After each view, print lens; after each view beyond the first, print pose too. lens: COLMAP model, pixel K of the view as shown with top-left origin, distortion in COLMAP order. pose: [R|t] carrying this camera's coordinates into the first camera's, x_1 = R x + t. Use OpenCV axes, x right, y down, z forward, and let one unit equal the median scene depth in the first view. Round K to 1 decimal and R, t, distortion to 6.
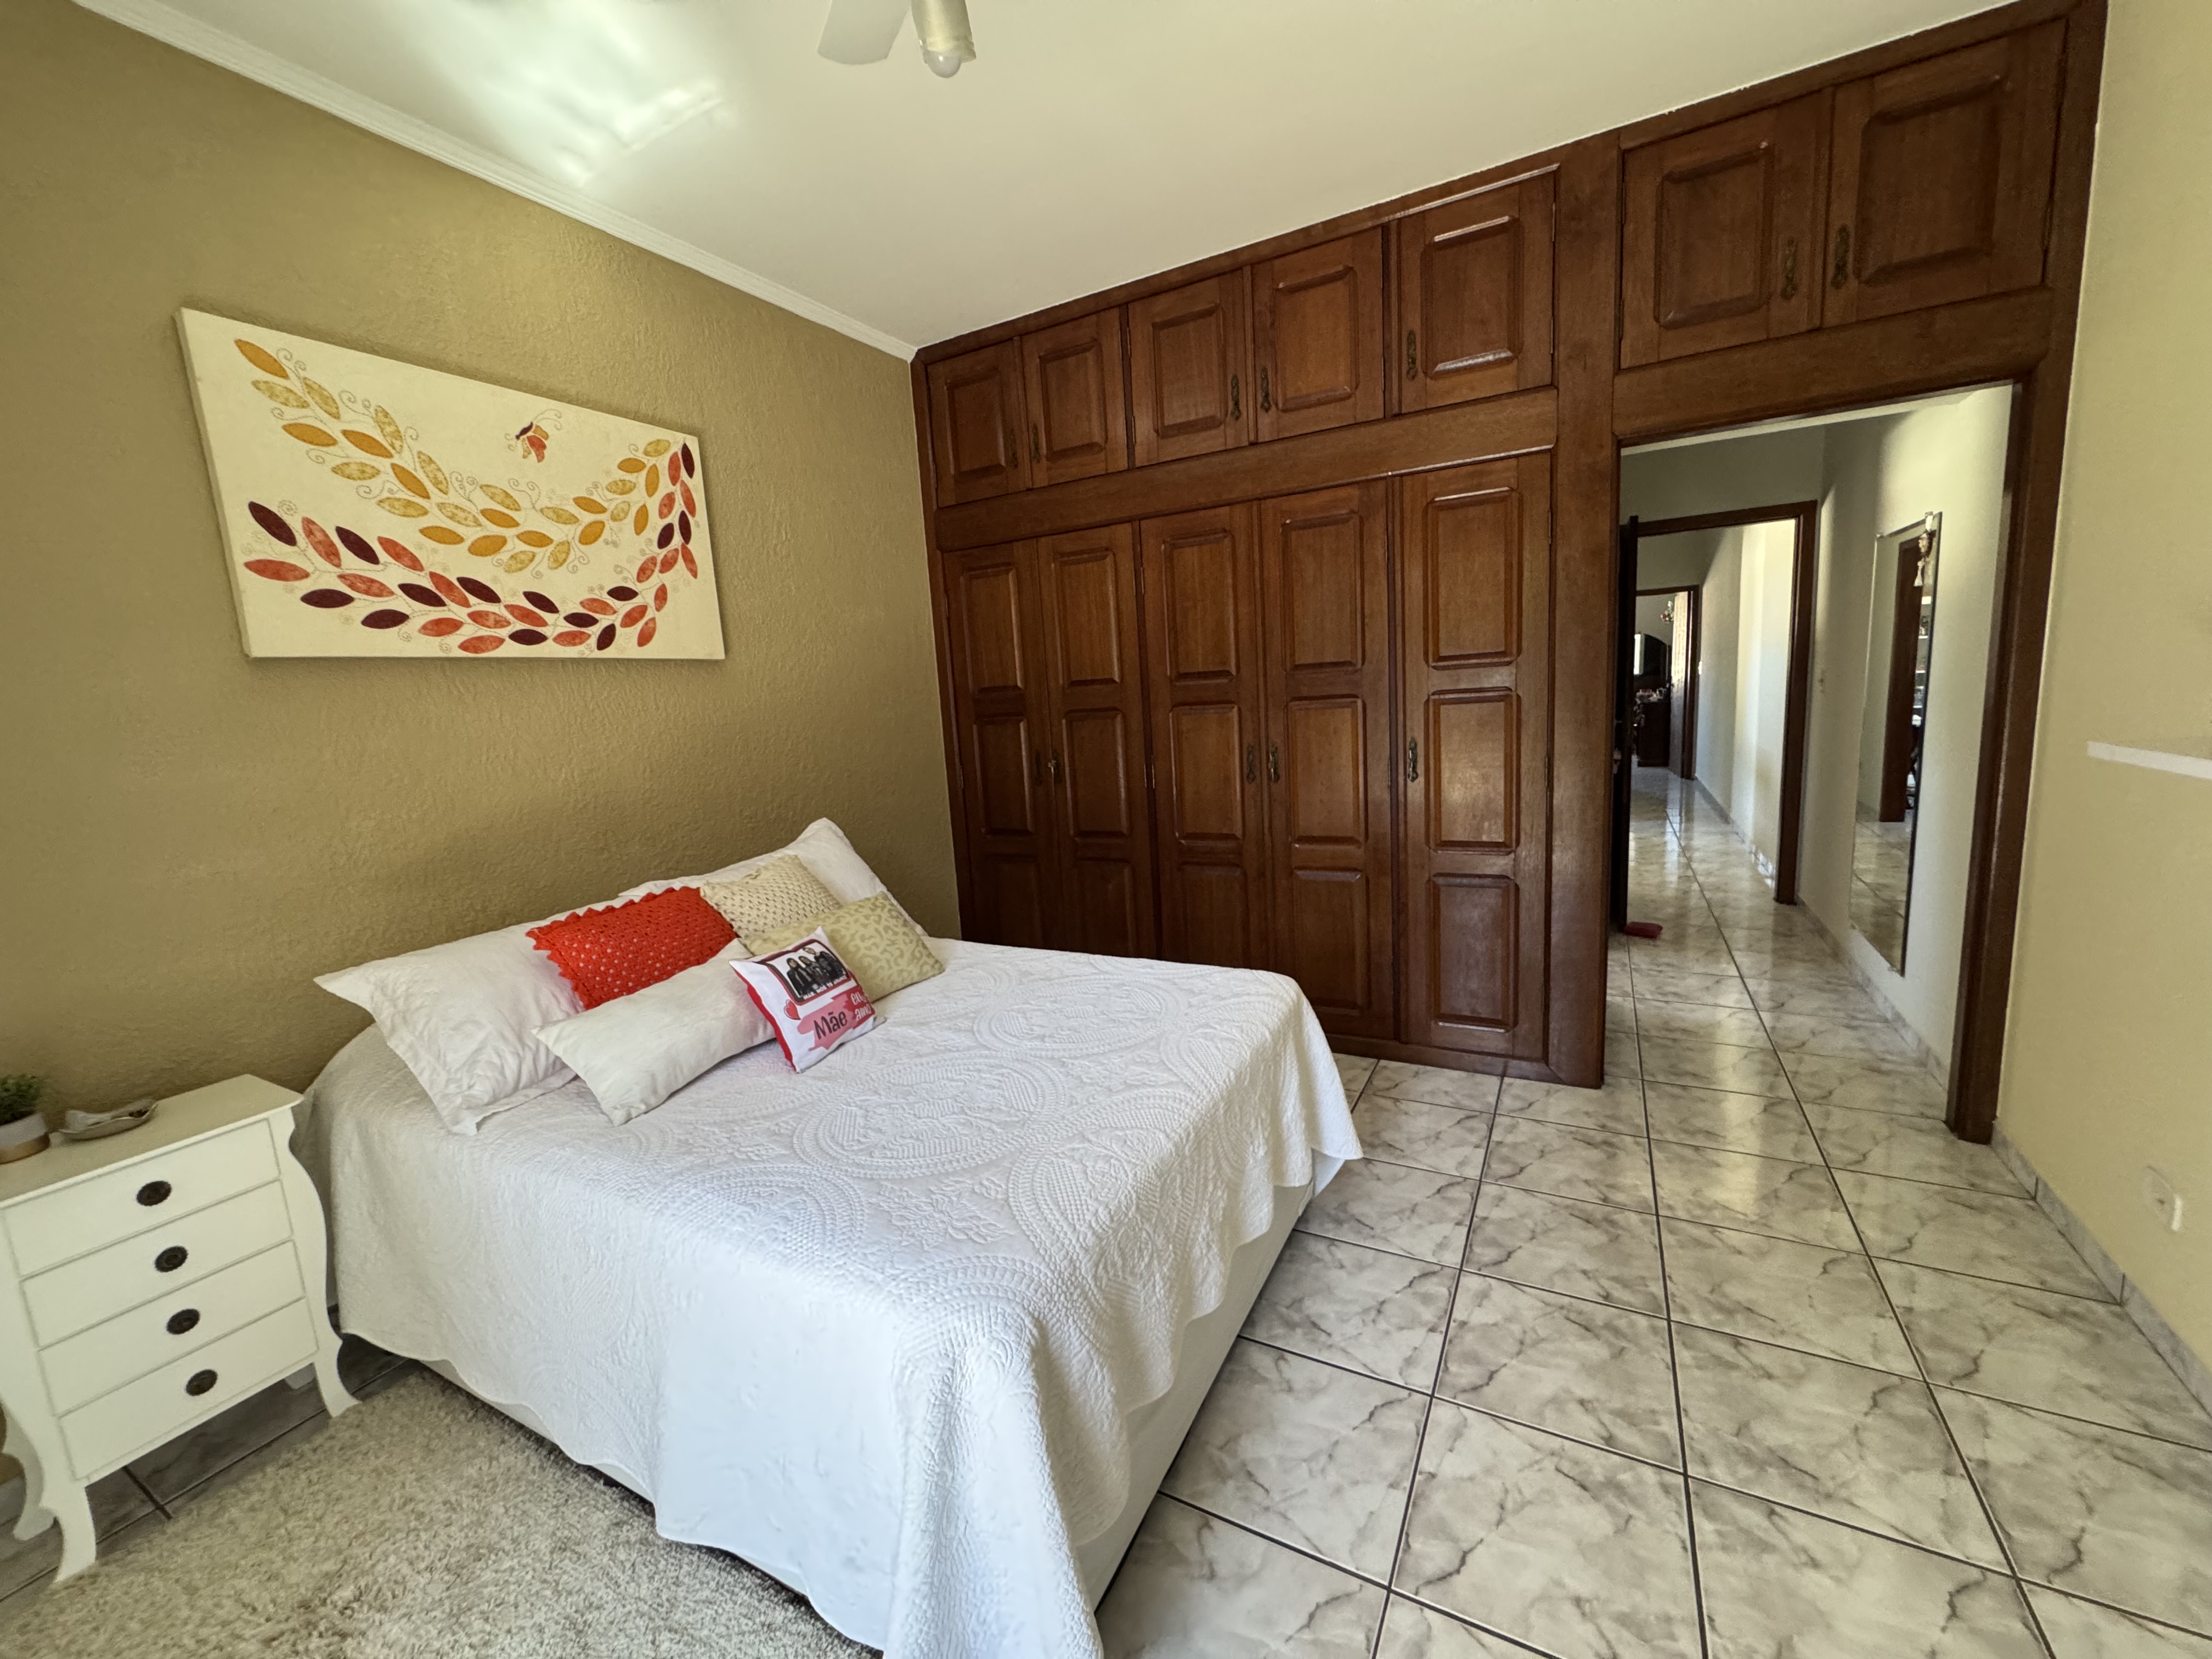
lens RADIAL K [[884.2, 0, 1104.1], [0, 884.2, 829.2], [0, 0, 1]] dist [-0.002651, 0.000036]
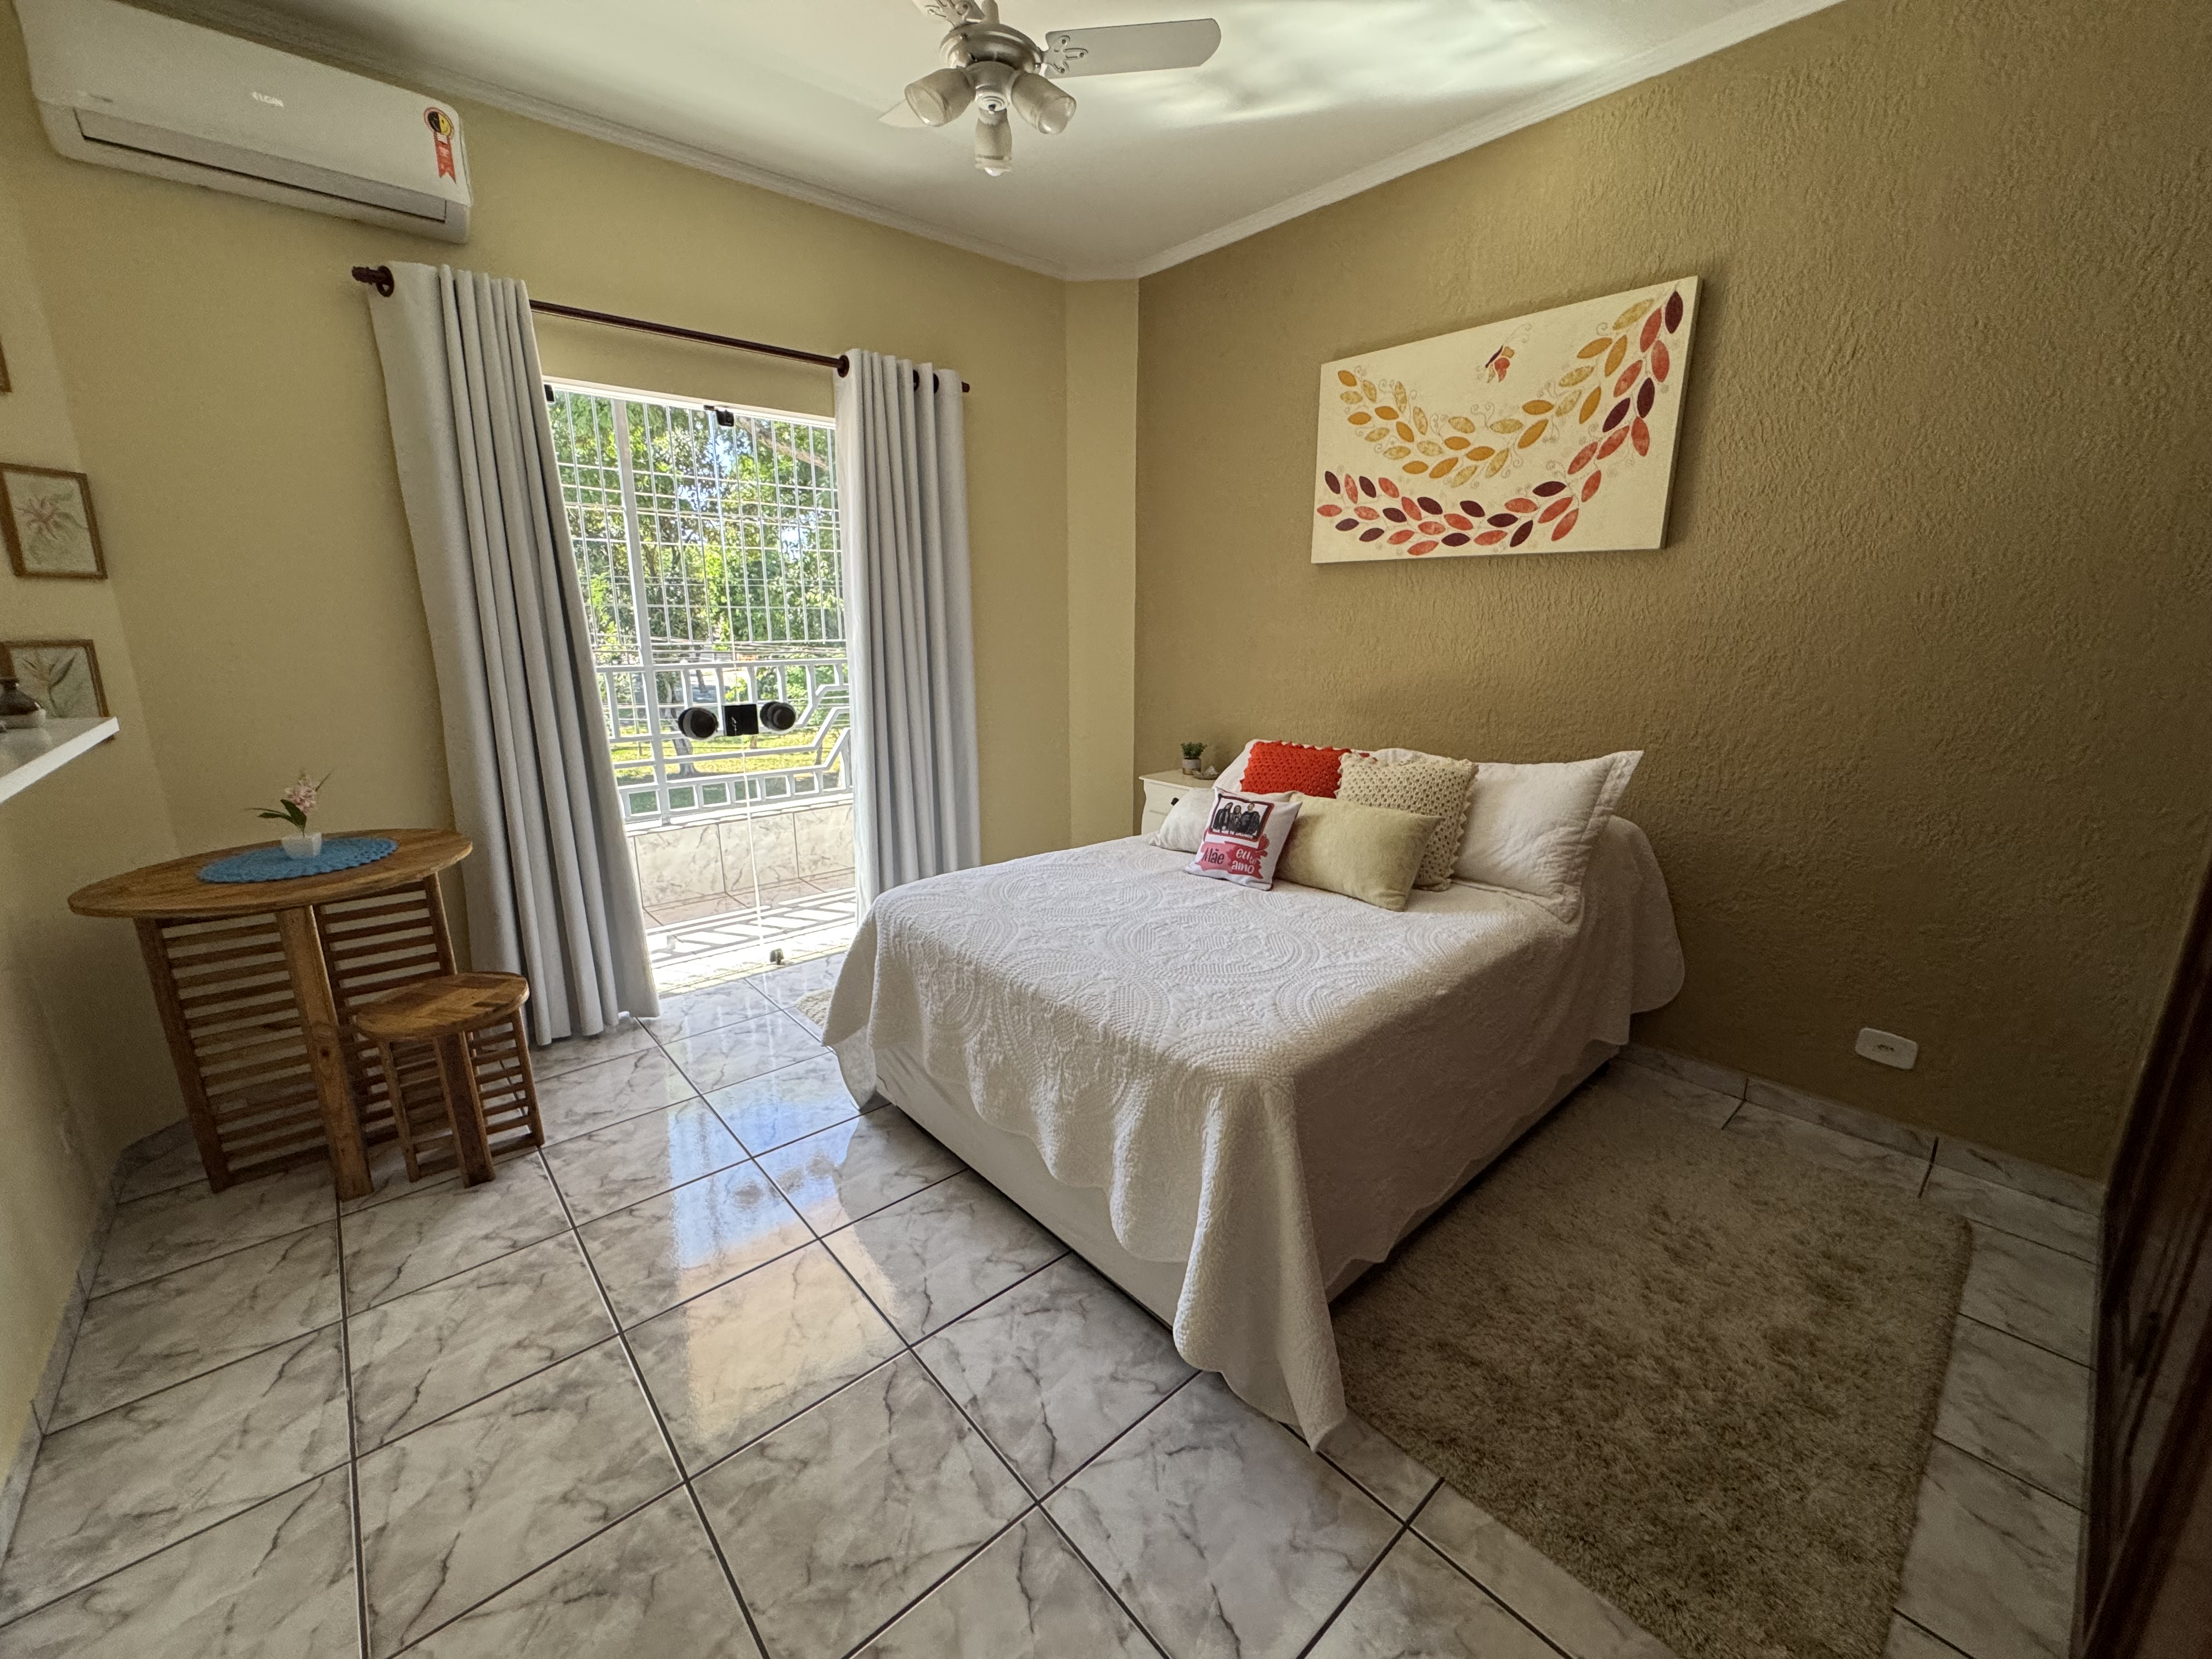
lens RADIAL K [[884.2, 0, 1104.0], [0, 884.2, 829.9], [0, 0, 1]] dist [-0.002651, 0.000036]
pose [[-0.339318, 0.285311, -0.896360, 0.762546], [-0.123038, 0.931246, 0.342992, -0.207558], [0.932590, 0.226670, -0.280884, 1.002931]]
